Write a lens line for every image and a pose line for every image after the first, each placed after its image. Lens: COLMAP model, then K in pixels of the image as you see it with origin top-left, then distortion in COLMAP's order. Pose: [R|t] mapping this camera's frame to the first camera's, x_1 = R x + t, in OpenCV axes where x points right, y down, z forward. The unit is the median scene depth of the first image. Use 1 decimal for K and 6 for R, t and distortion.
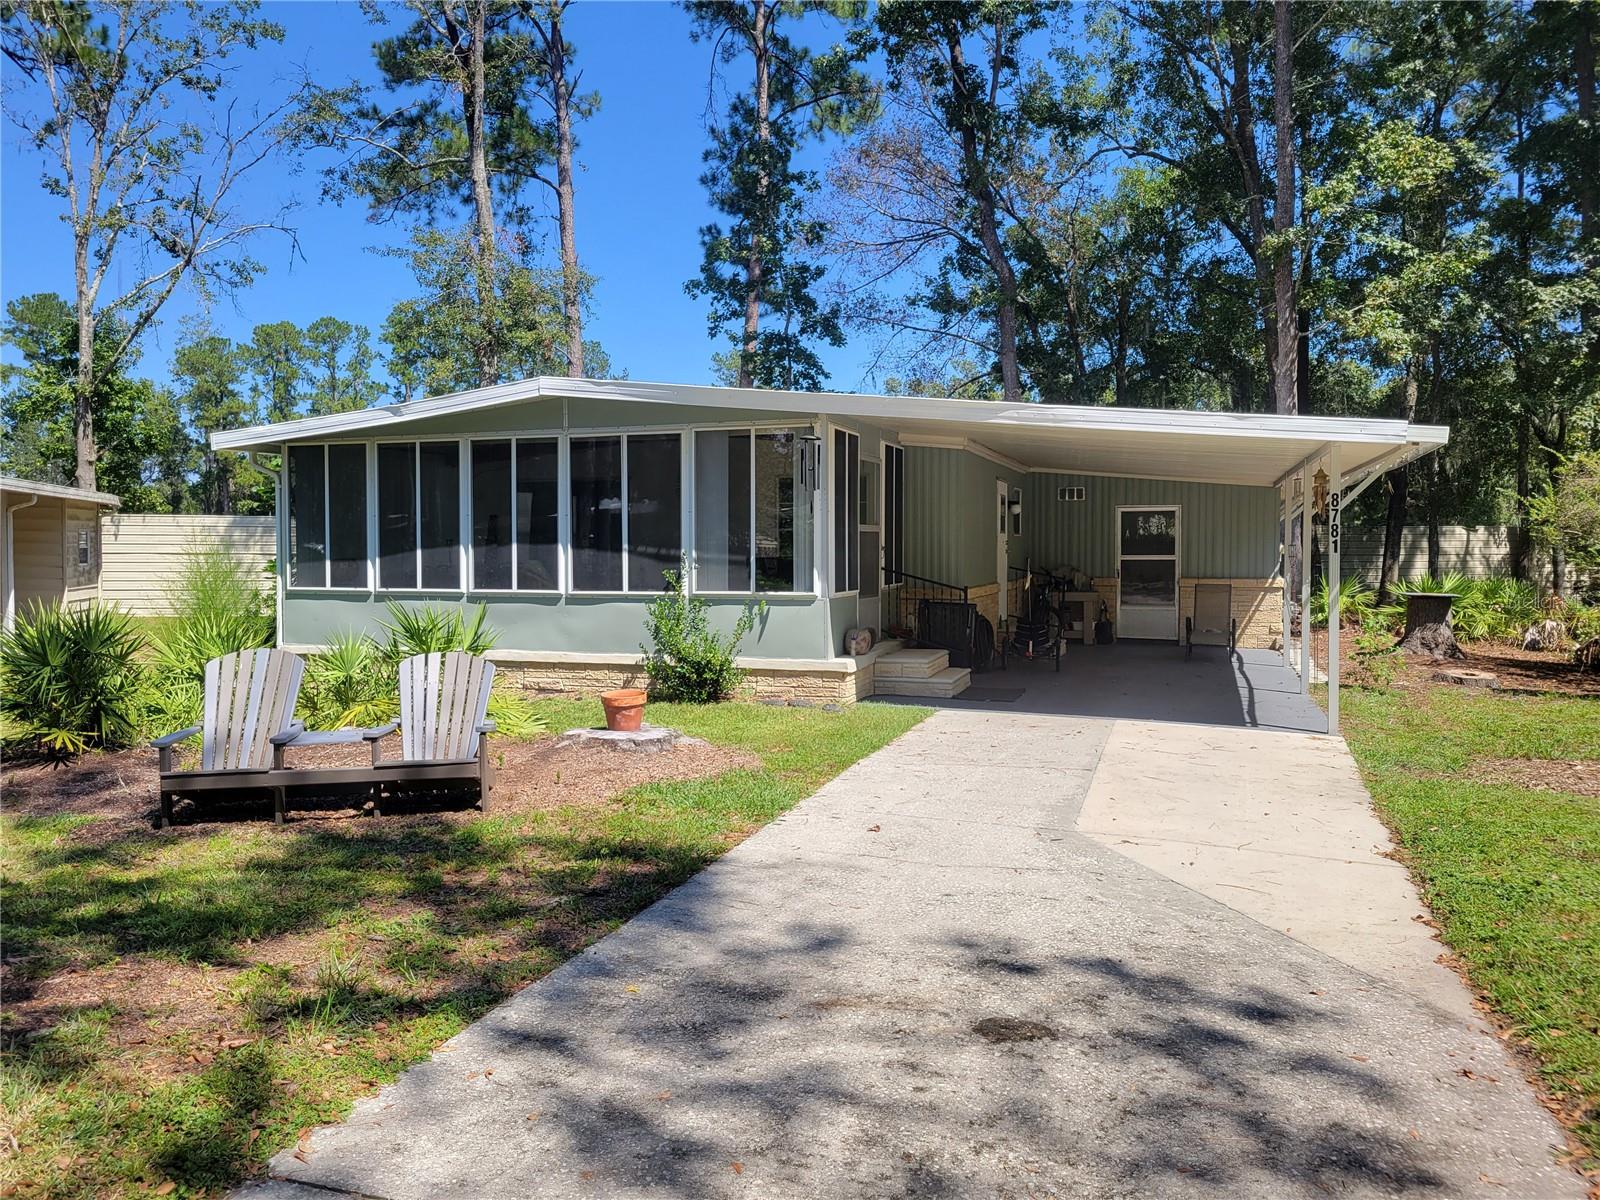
lens RADIAL K [[1202.4, 0, 793.4], [0, 1202.4, 586.4], [0, 0, 1]] dist [0.049942, -0.029042]
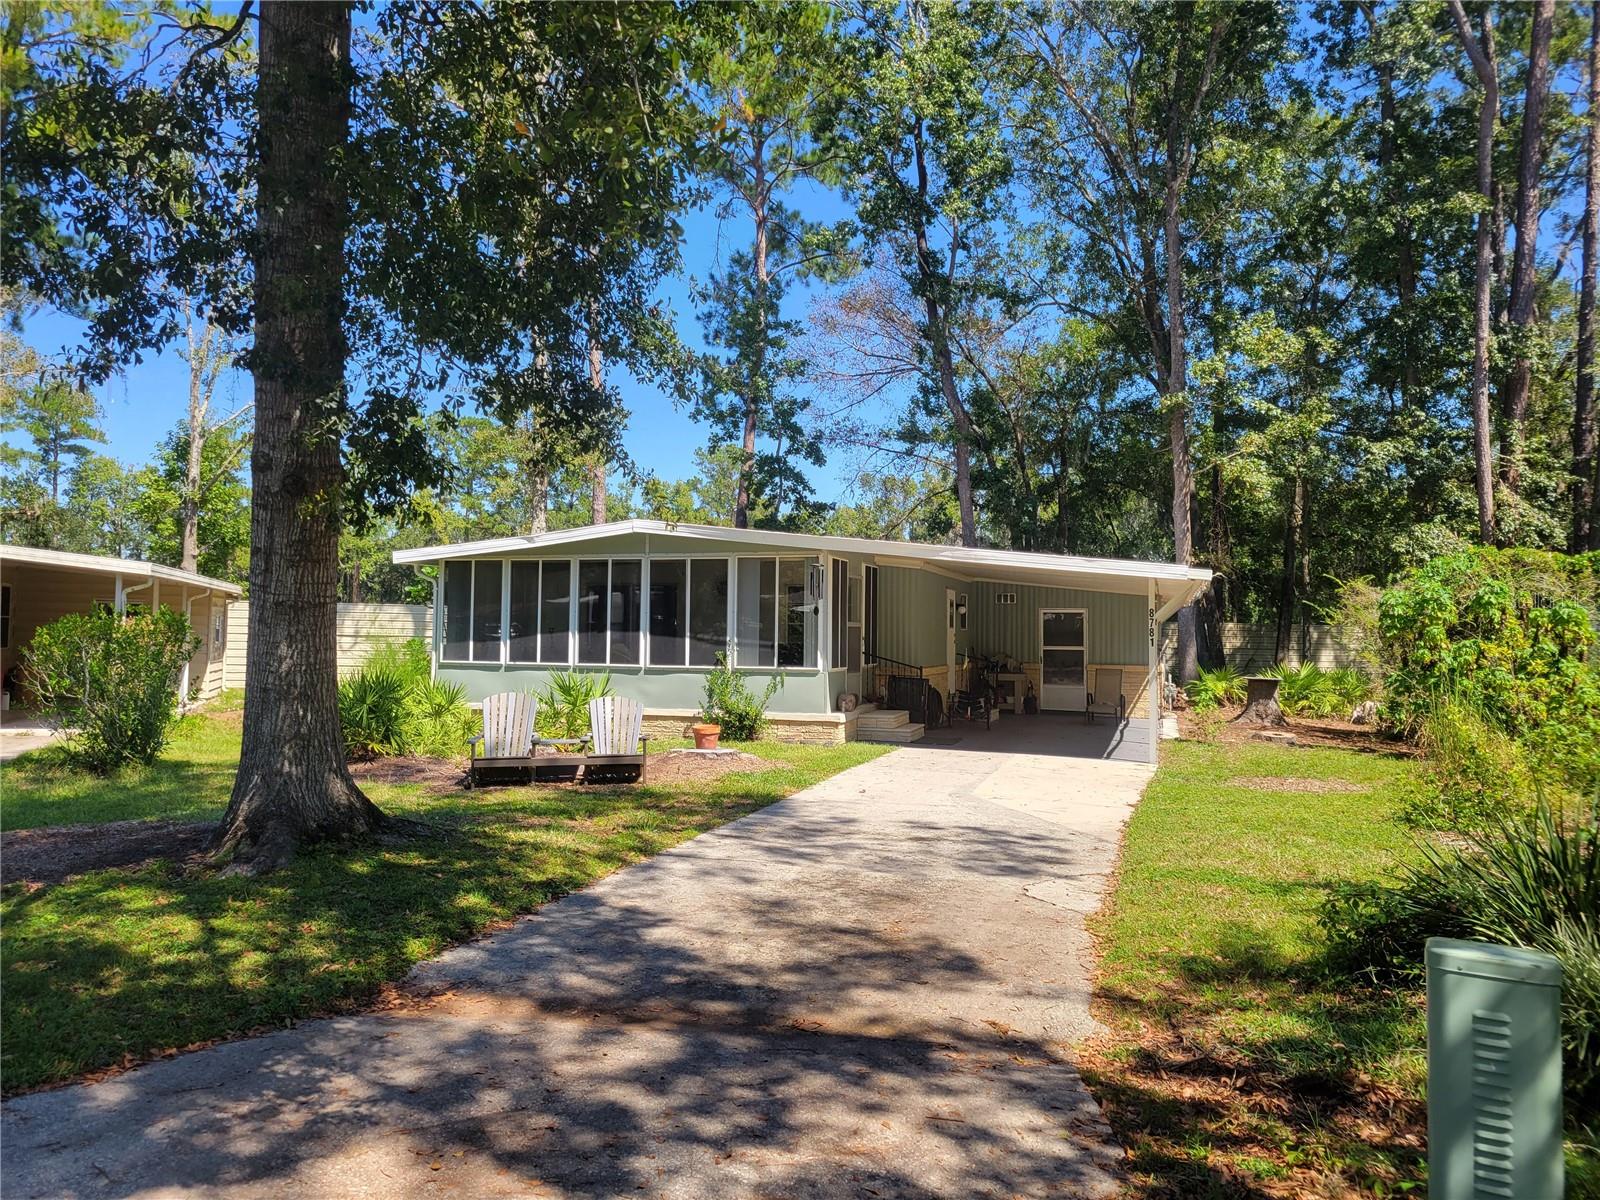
lens RADIAL K [[1202.4, 0, 796.5], [0, 1202.4, 592.3], [0, 0, 1]] dist [0.049942, -0.029042]
pose [[0.999512, 0.015547, 0.027093, -0.031439], [-0.013701, 0.997657, -0.067032, 0.007357], [-0.028072, 0.066628, 0.997383, -0.299388]]
